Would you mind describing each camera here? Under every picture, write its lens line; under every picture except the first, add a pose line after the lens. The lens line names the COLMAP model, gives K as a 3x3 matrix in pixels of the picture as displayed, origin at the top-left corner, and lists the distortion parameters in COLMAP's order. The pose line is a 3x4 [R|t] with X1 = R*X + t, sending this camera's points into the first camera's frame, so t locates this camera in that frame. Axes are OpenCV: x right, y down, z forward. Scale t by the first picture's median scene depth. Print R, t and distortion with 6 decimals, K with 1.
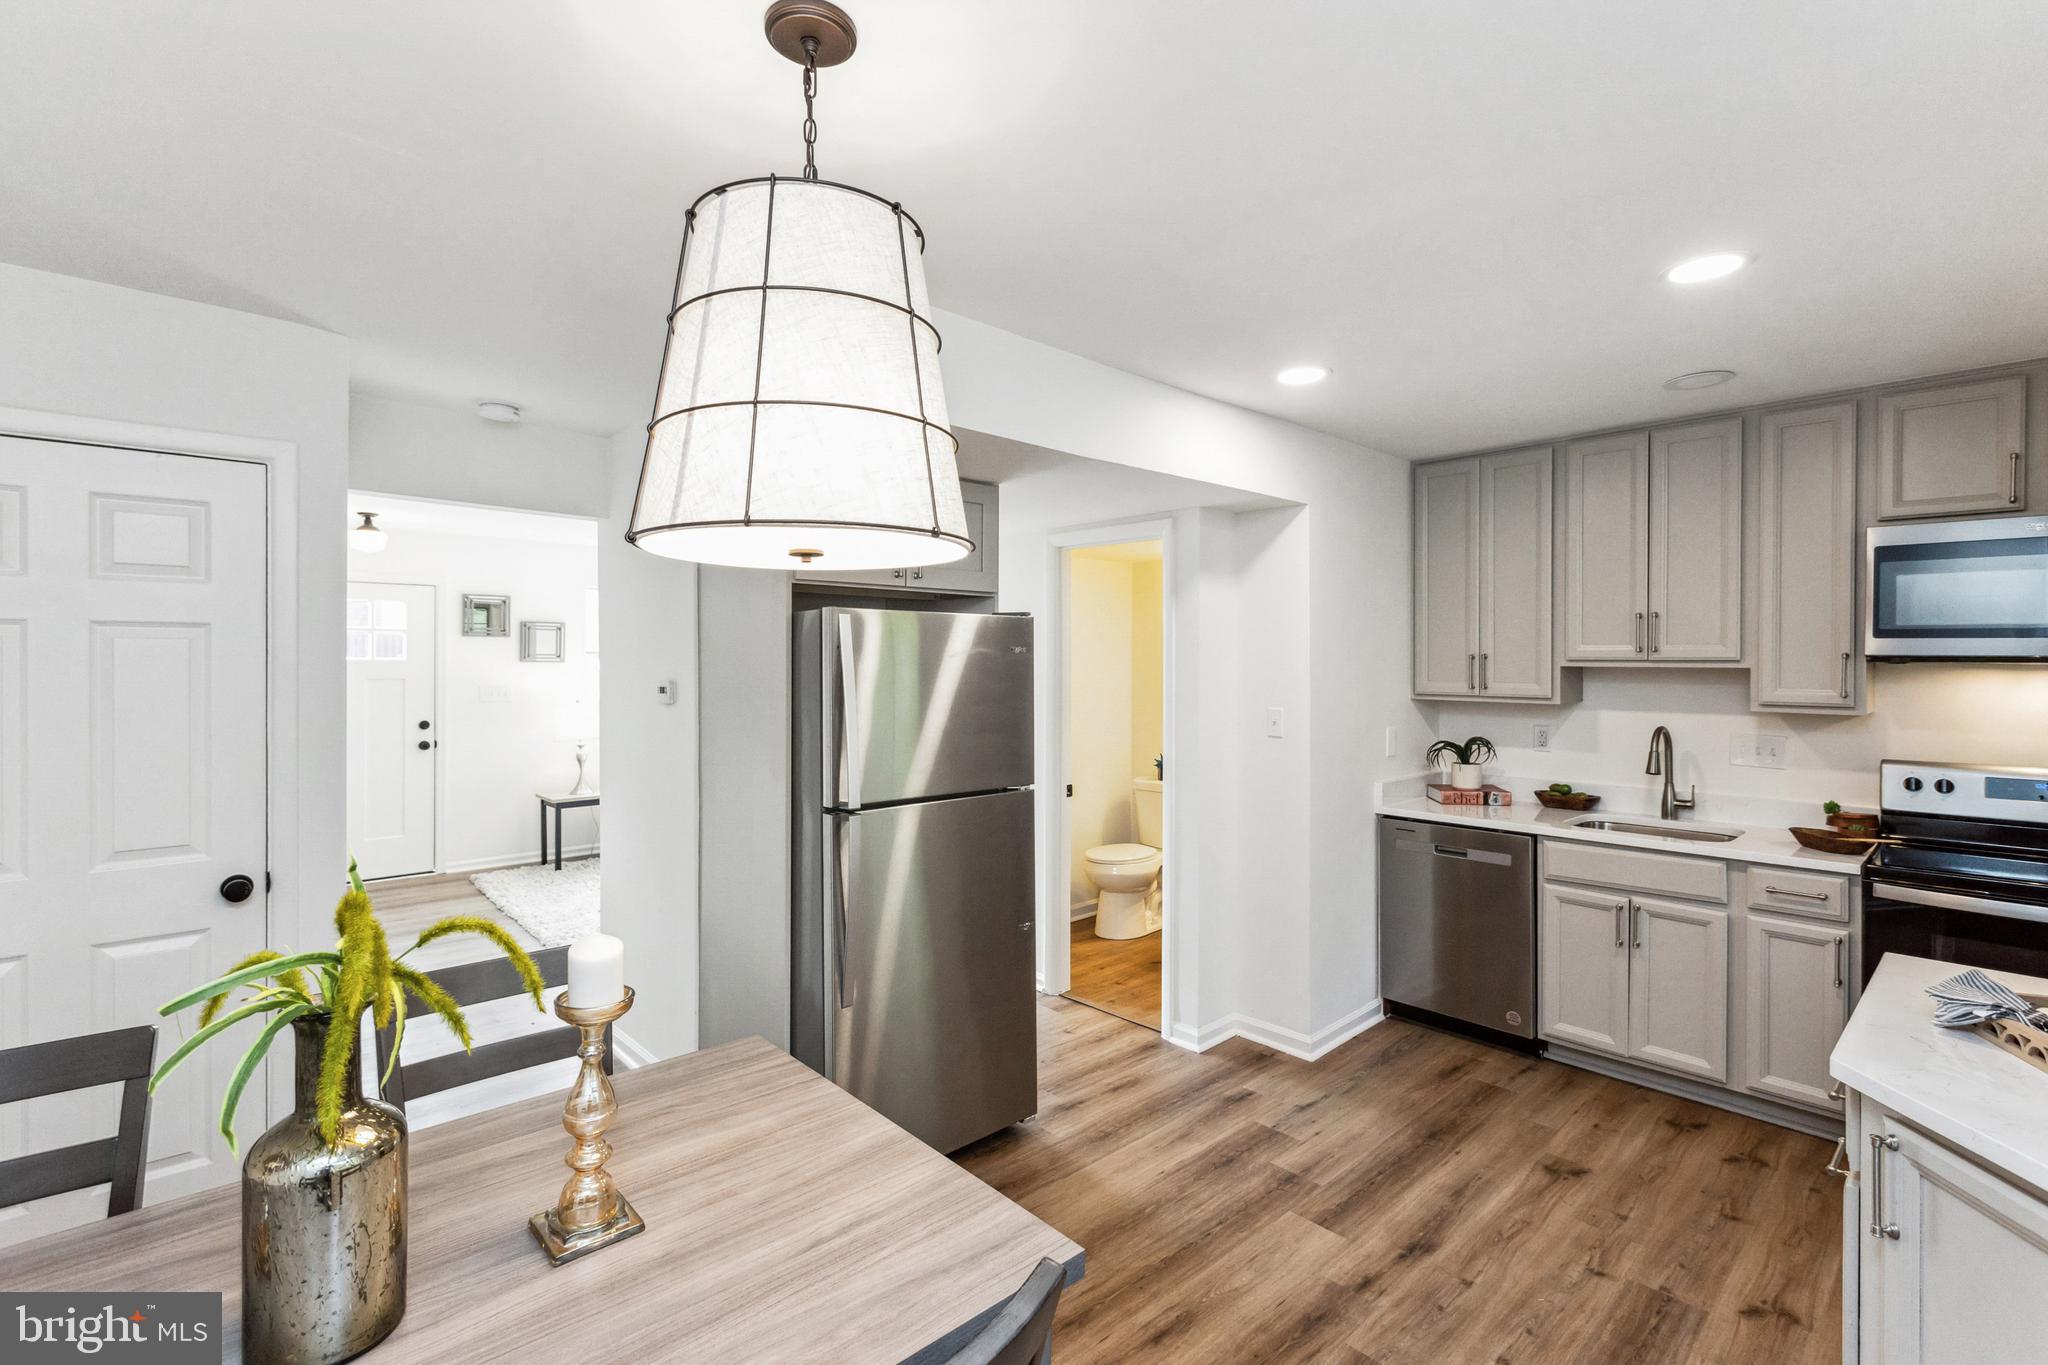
lens RADIAL K [[922.6, 0, 1008.9], [0, 922.6, 644.8], [0, 0, 1]] dist [0.007438, -0.002377]
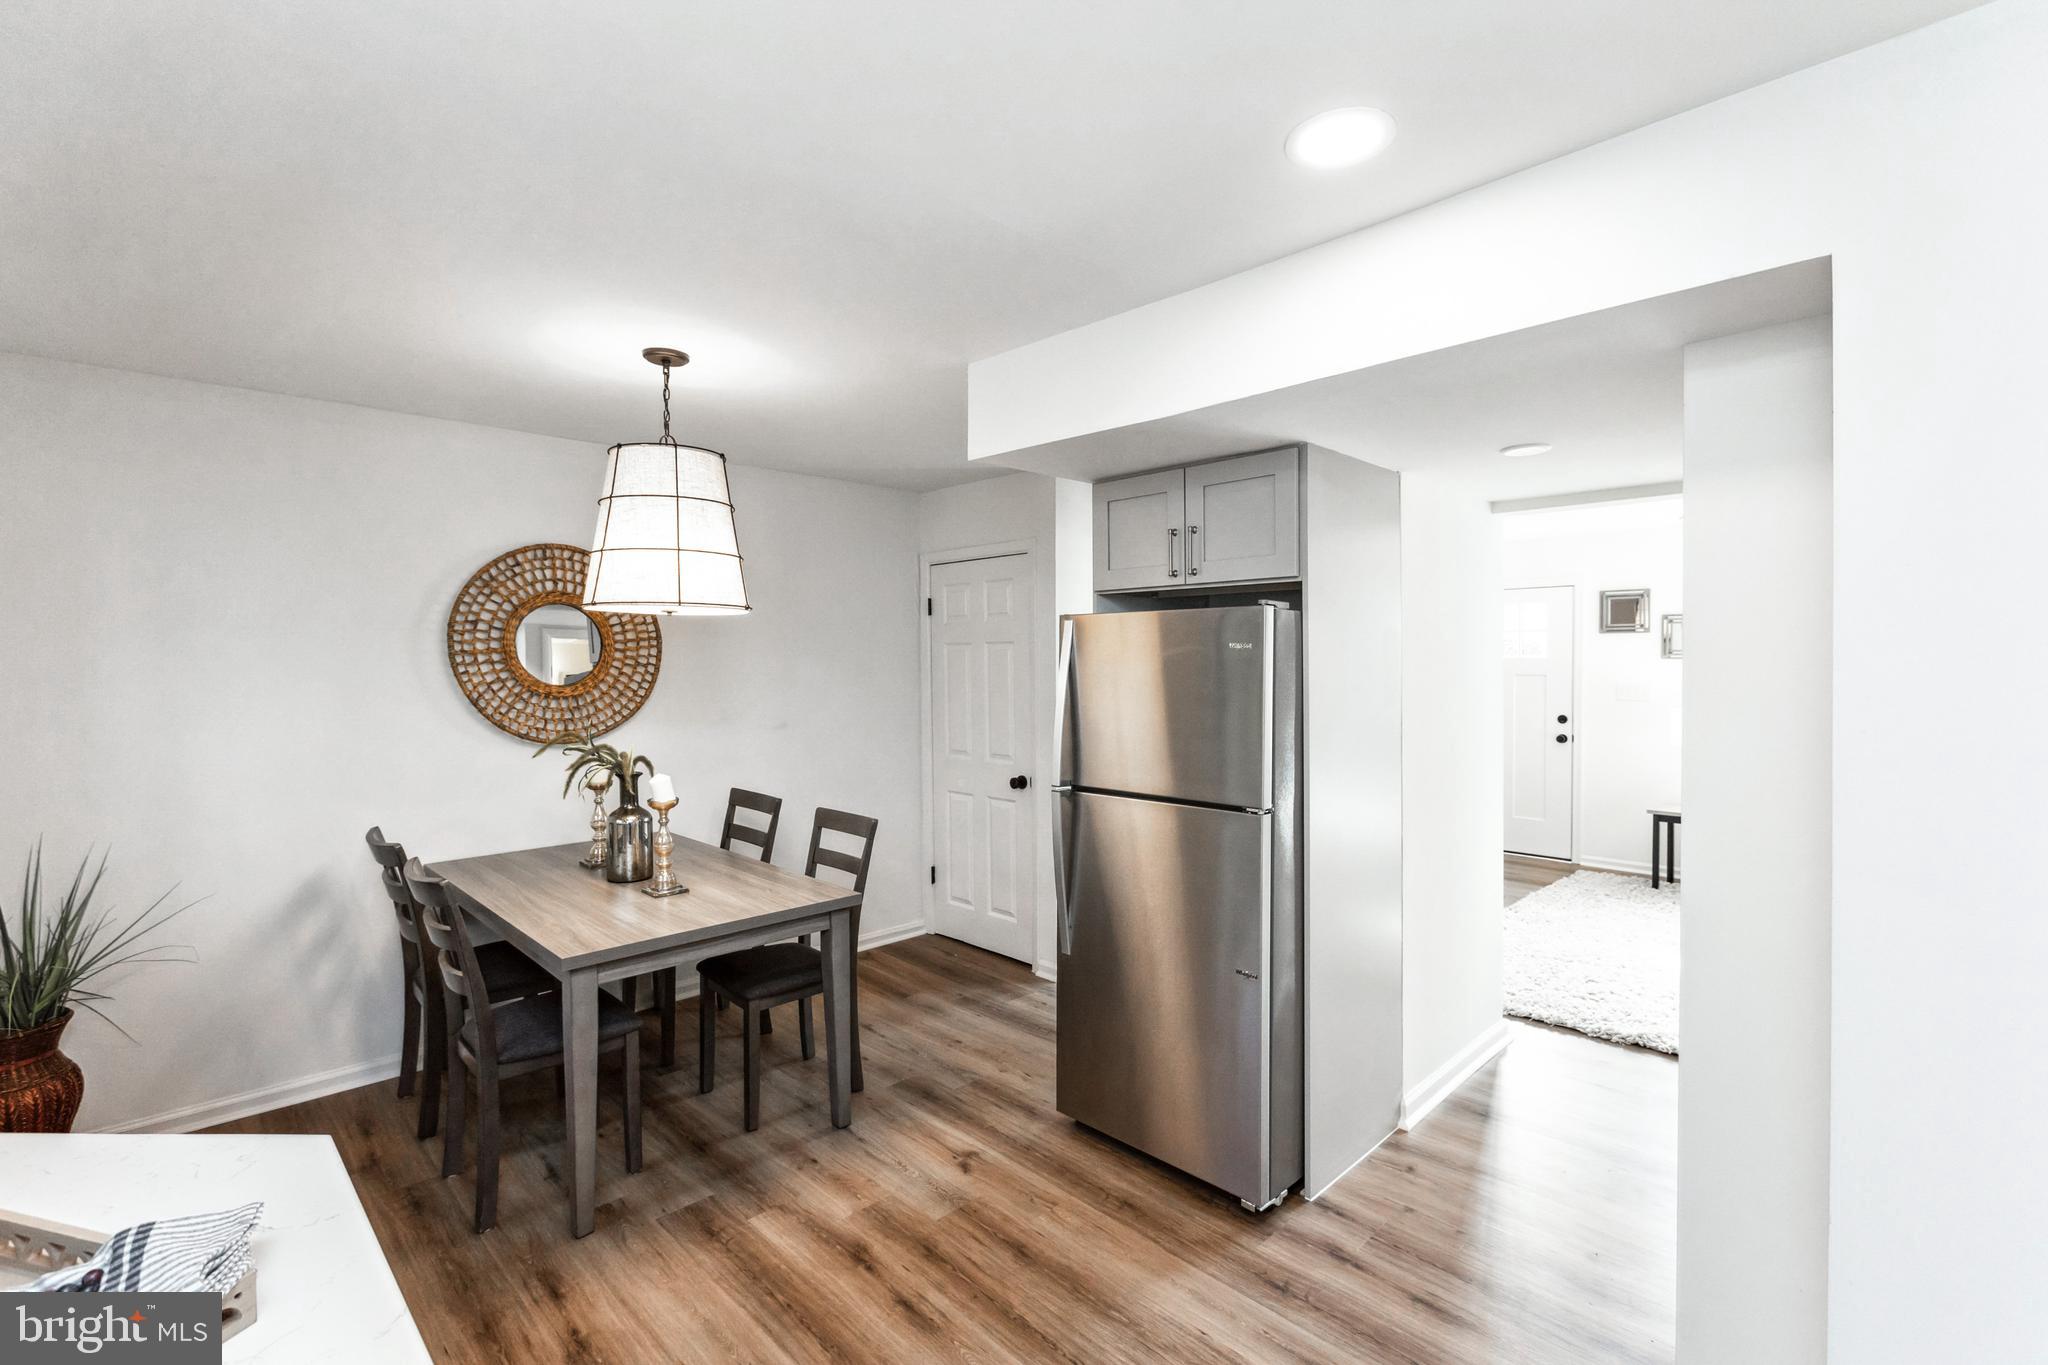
lens RADIAL K [[922.6, 0, 1051.2], [0, 922.6, 666.4], [0, 0, 1]] dist [0.007438, -0.002377]
pose [[0.058883, 0.008821, -0.998226, 0.747491], [0.016452, 0.999817, 0.009806, 0.012508], [0.998129, -0.017000, 0.058727, 0.690080]]
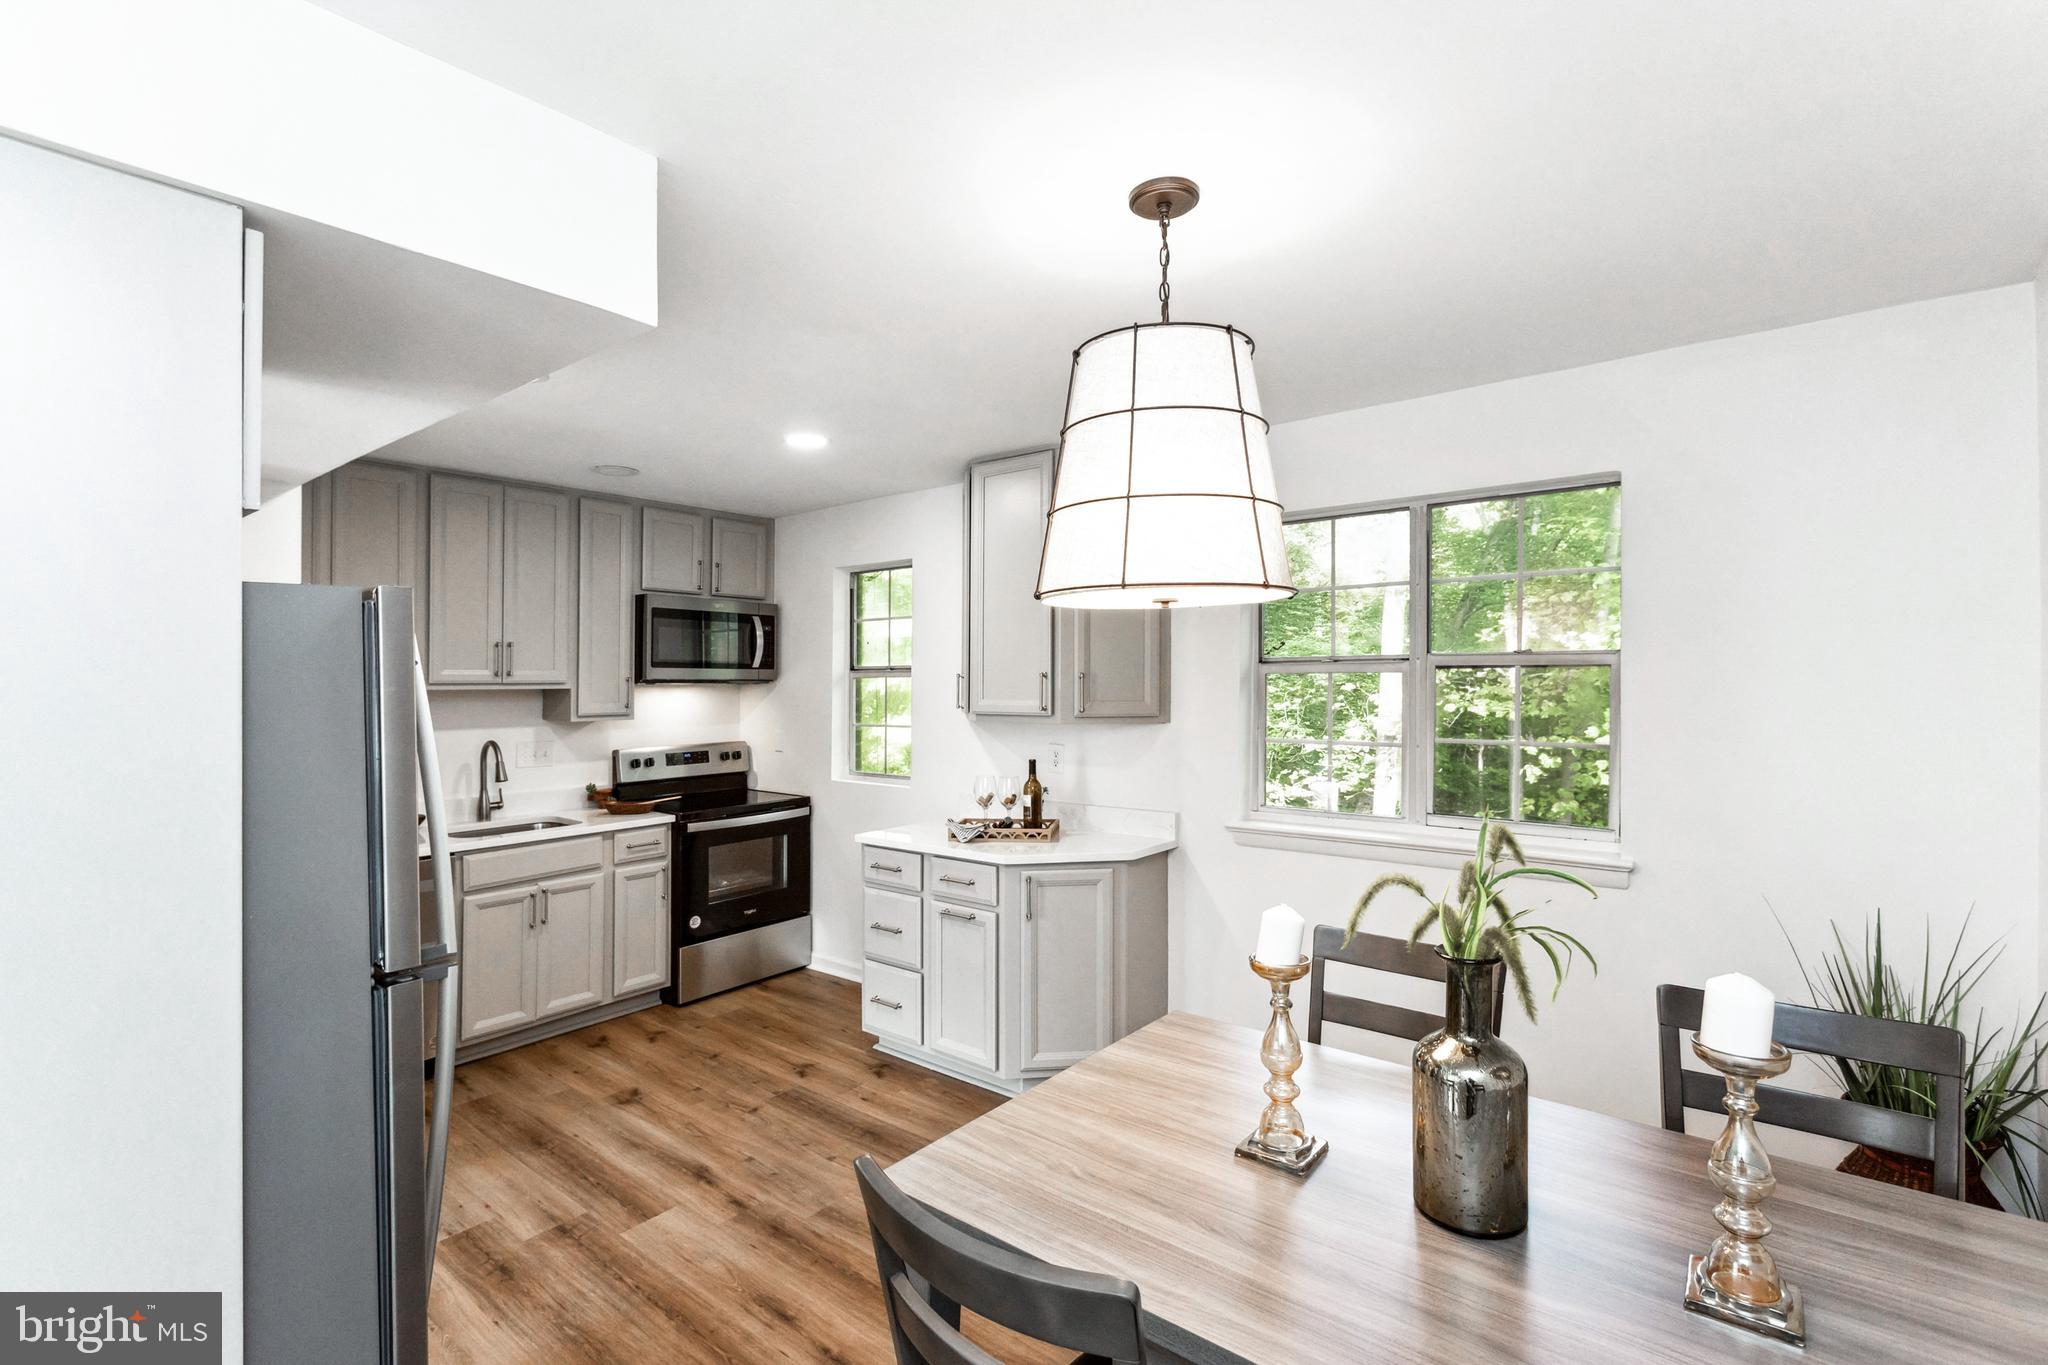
lens RADIAL K [[922.6, 0, 1042.6], [0, 922.6, 664.8], [0, 0, 1]] dist [0.007438, -0.002377]
pose [[-0.171230, 0.016460, 0.985094, -0.589648], [-0.013117, 0.999734, -0.018985, 0.007225], [-0.985144, -0.016173, -0.170969, 0.558202]]
